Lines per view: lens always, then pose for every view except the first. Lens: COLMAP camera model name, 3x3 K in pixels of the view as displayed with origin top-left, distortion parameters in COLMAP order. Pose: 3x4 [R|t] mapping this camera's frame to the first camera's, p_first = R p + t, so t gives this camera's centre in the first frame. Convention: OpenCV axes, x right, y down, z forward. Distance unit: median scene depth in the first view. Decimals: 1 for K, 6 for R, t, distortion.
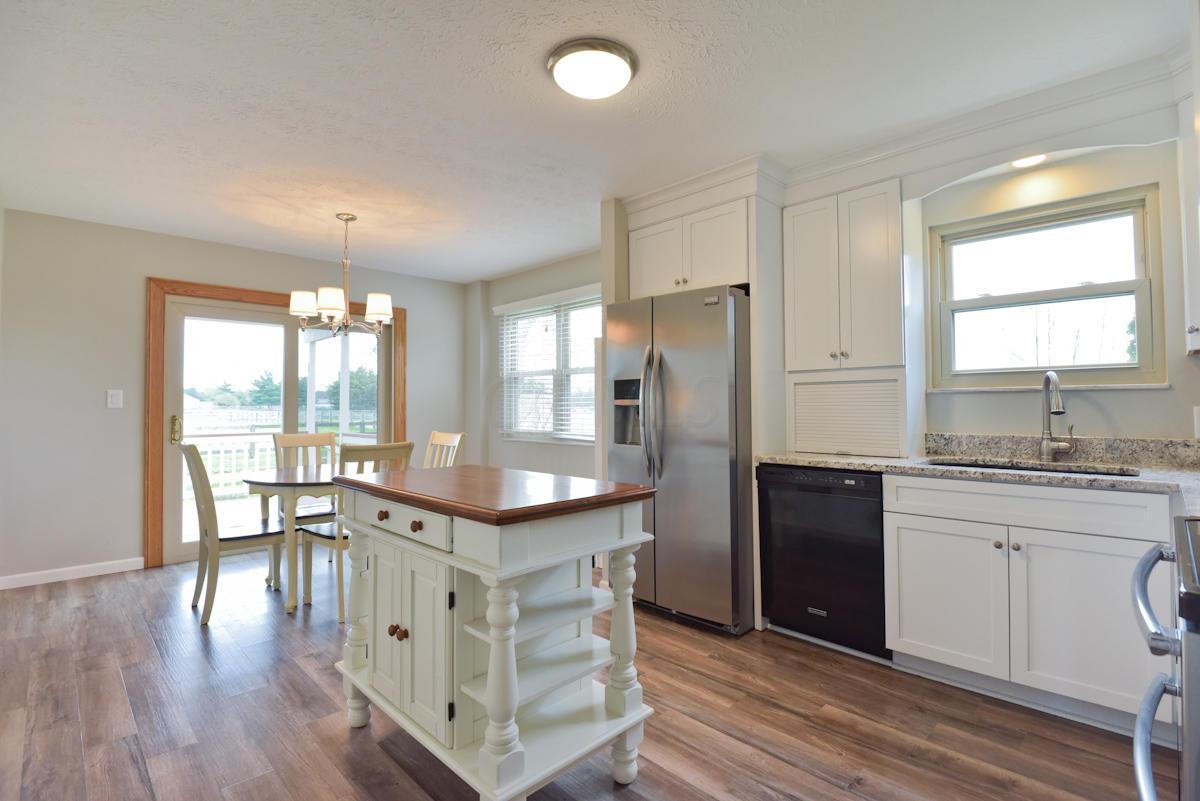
lens RADIAL K [[565.5, 0, 600.1], [0, 565.5, 392.9], [0, 0, 1]] dist [0.001141, -0.012900]
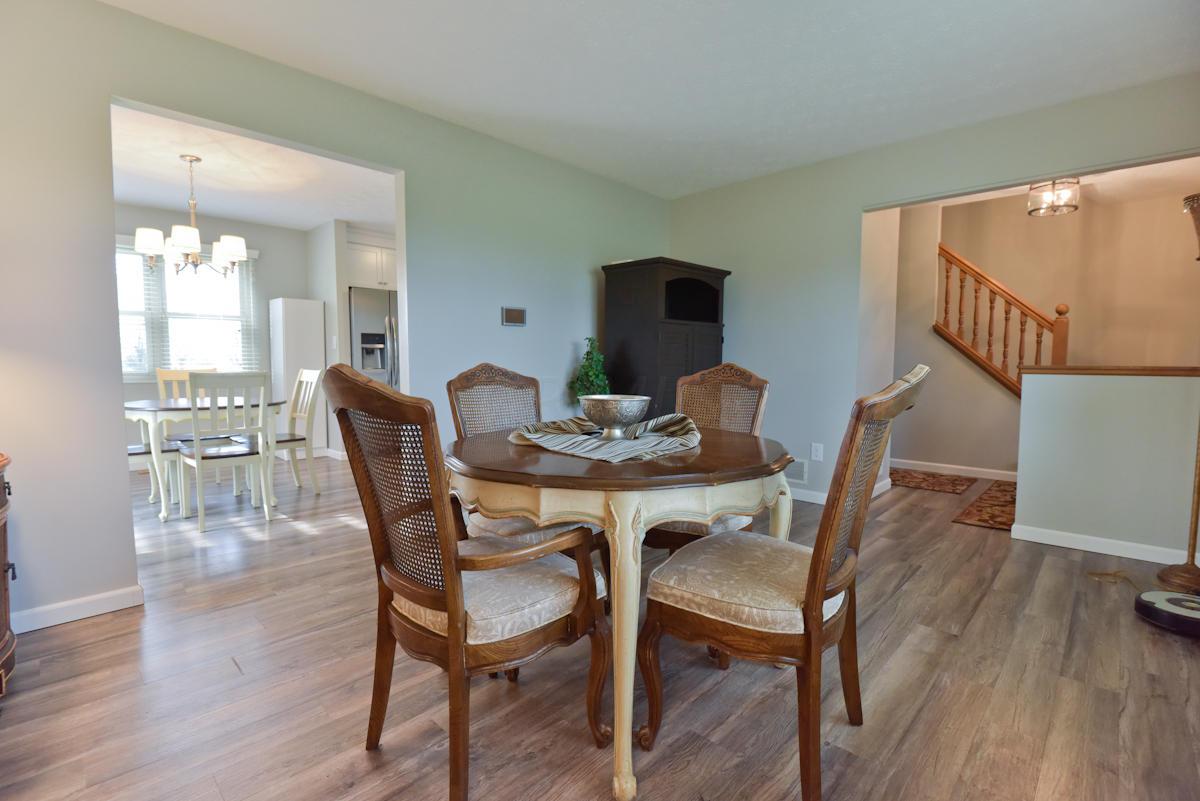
lens RADIAL K [[547.9, 0, 597.4], [0, 547.9, 401.4], [0, 0, 1]] dist [0.000605, -0.011079]
pose [[-0.025005, -0.071240, 0.997146, -1.687280], [-0.025654, 0.997175, 0.070598, 0.049630], [-0.999358, -0.023816, -0.026762, 0.305401]]
